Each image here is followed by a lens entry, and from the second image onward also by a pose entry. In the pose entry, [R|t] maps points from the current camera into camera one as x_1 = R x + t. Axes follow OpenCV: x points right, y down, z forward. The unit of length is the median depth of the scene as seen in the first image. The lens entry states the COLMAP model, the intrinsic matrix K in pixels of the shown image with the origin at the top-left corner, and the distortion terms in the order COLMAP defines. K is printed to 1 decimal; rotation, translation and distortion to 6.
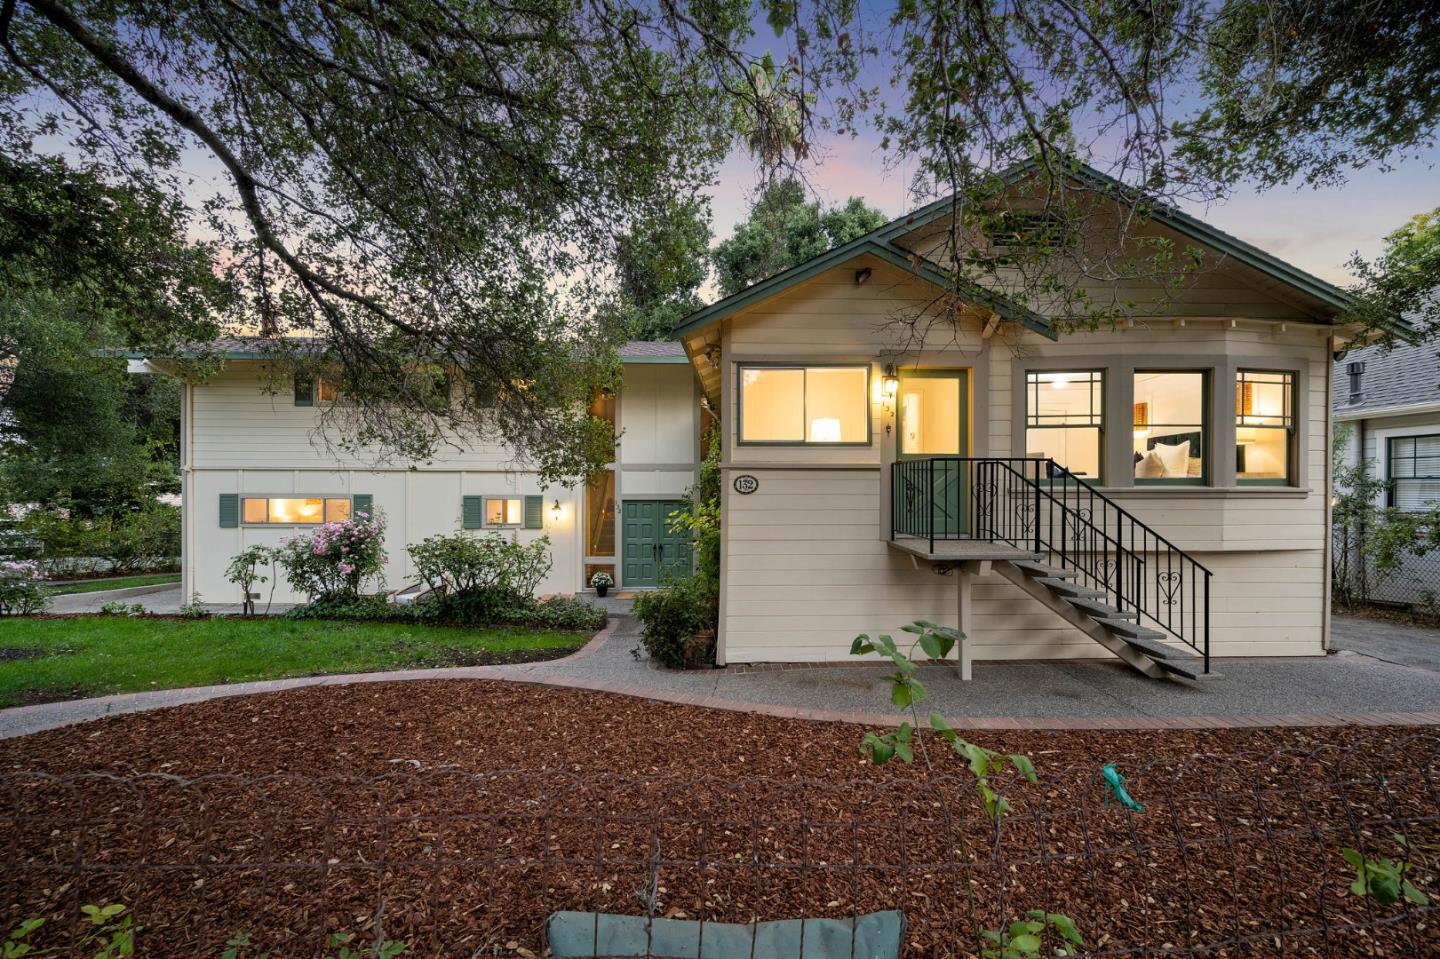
lens RADIAL K [[579.6, 0, 736.9], [0, 579.6, 480.2], [0, 0, 1]] dist [0.007424, 0.000957]
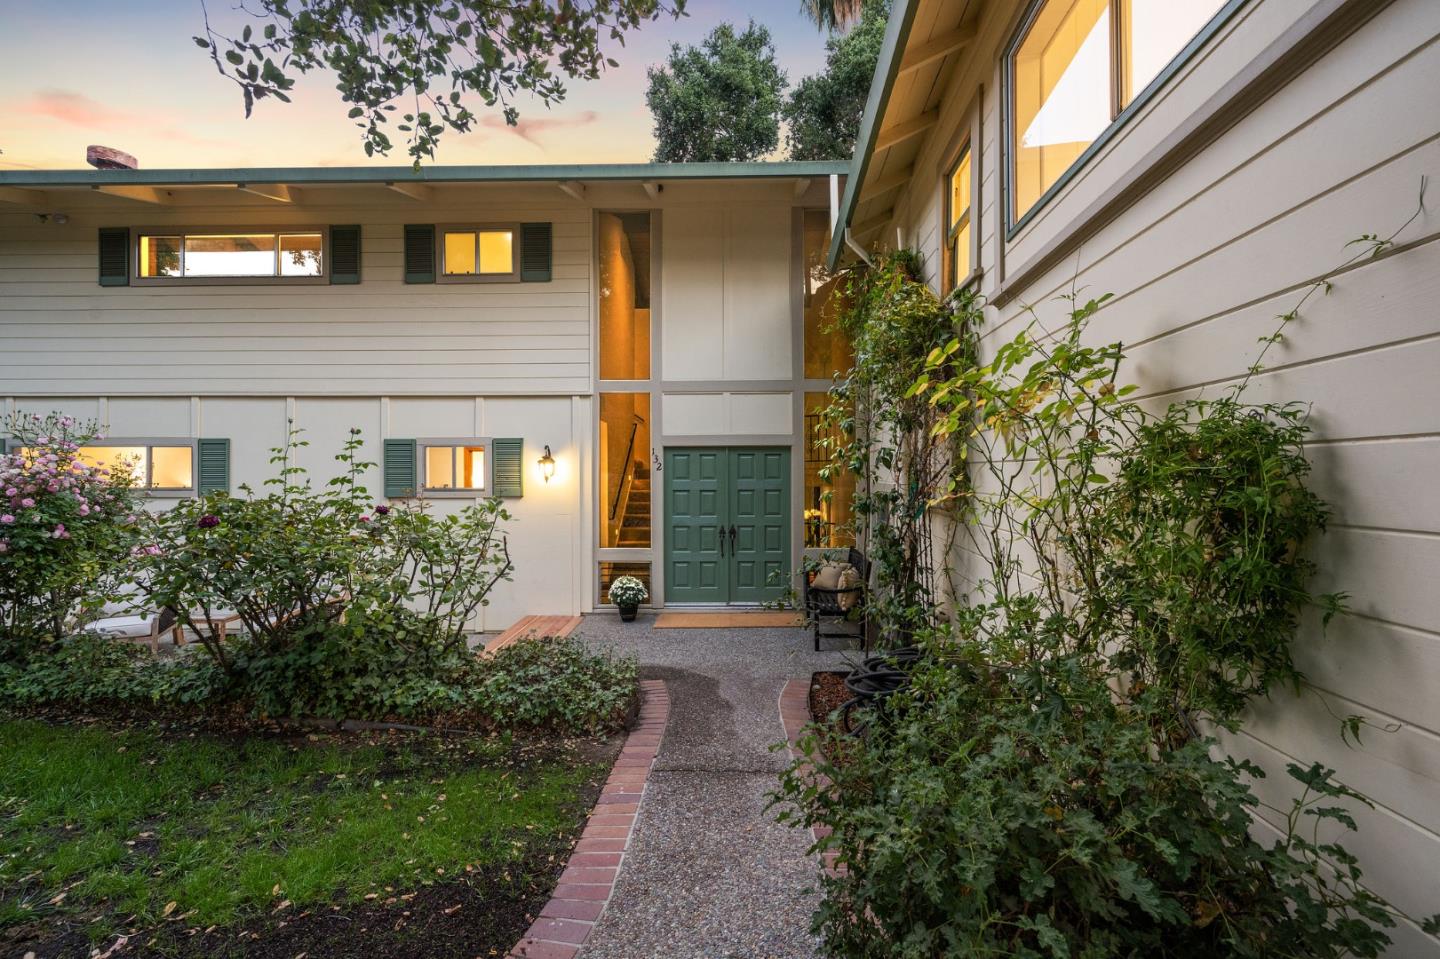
lens RADIAL K [[579.6, 0, 730.1], [0, 579.6, 474.0], [0, 0, 1]] dist [0.007424, 0.000957]
pose [[0.998384, -0.005526, -0.056552, -0.139008], [0.005518, 0.999985, -0.000291, 0.081804], [0.056552, -0.000021, 0.998400, 0.603084]]
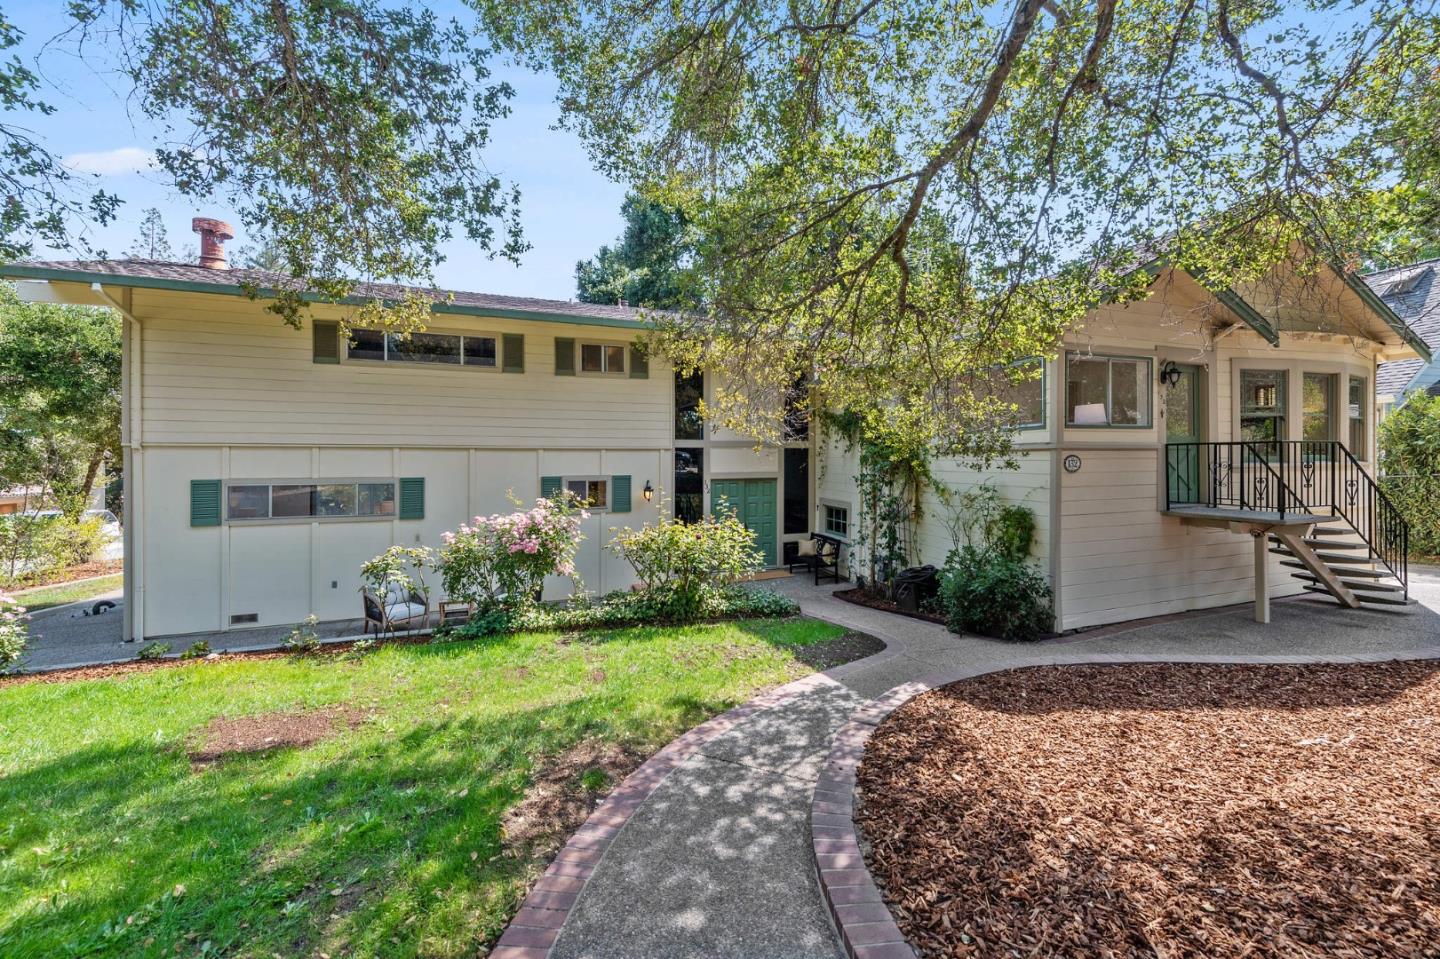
lens RADIAL K [[579.6, 0, 709.7], [0, 579.6, 454.2], [0, 0, 1]] dist [0.007424, 0.000957]
pose [[0.943907, -0.002534, 0.330202, -0.684581], [0.003476, 0.999991, -0.002260, -0.006330], [-0.330194, 0.003281, 0.943907, 0.144610]]
